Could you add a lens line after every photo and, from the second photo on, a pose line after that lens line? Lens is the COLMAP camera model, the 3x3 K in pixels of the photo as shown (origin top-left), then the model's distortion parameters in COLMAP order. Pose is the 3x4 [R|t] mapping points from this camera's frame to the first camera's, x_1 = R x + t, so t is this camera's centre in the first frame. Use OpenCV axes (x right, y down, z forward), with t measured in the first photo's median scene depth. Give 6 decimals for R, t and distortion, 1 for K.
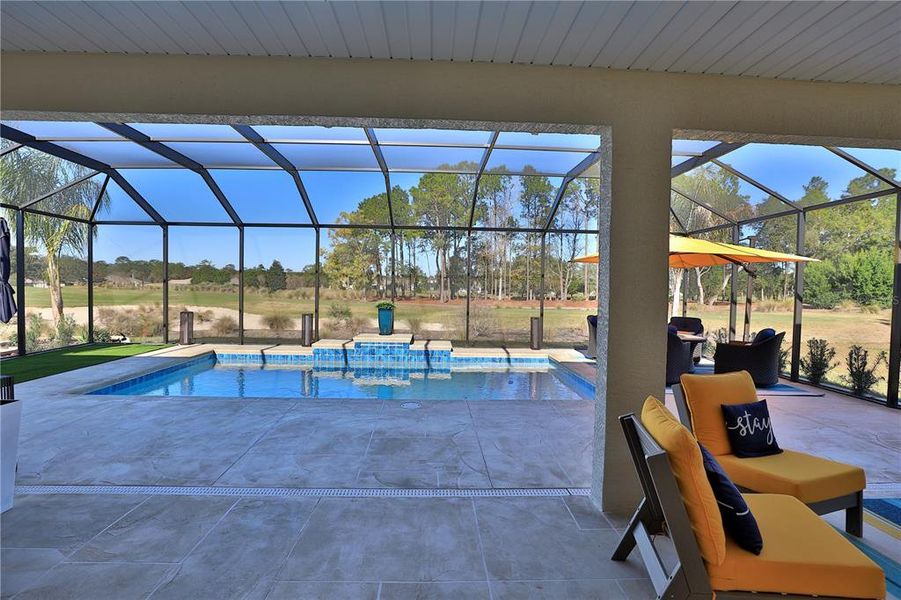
lens RADIAL K [[434.0, 0, 449.0], [0, 434.0, 298.2], [0, 0, 1]] dist [-0.026392, 0.001437]
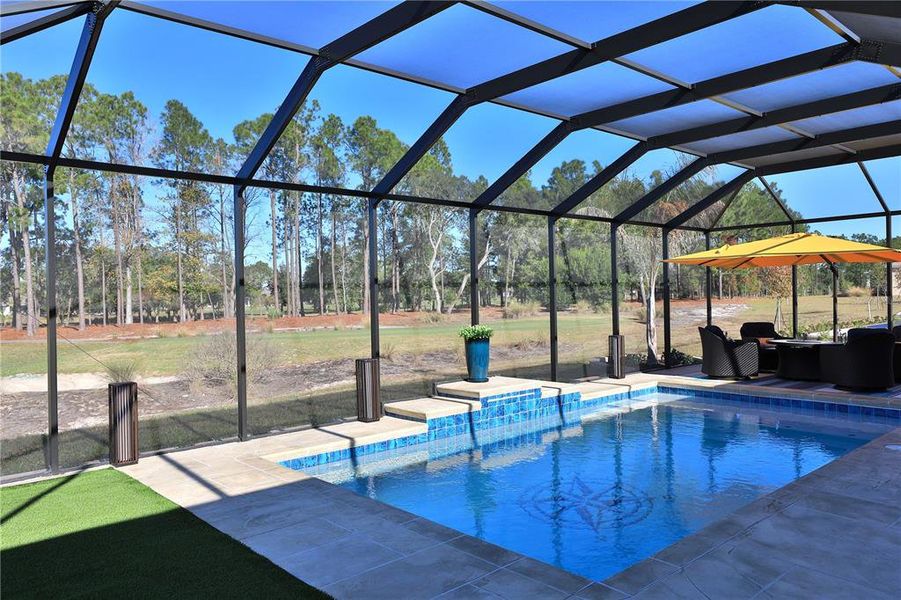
lens RADIAL K [[657.0, 0, 450.5], [0, 657.0, 300.0], [0, 0, 1]] dist [0.002591, 0.002246]
pose [[0.759653, -0.034936, 0.649389, -0.819901], [0.047377, 0.998876, -0.001684, -0.032022], [-0.648600, 0.032046, 0.760454, 0.341842]]
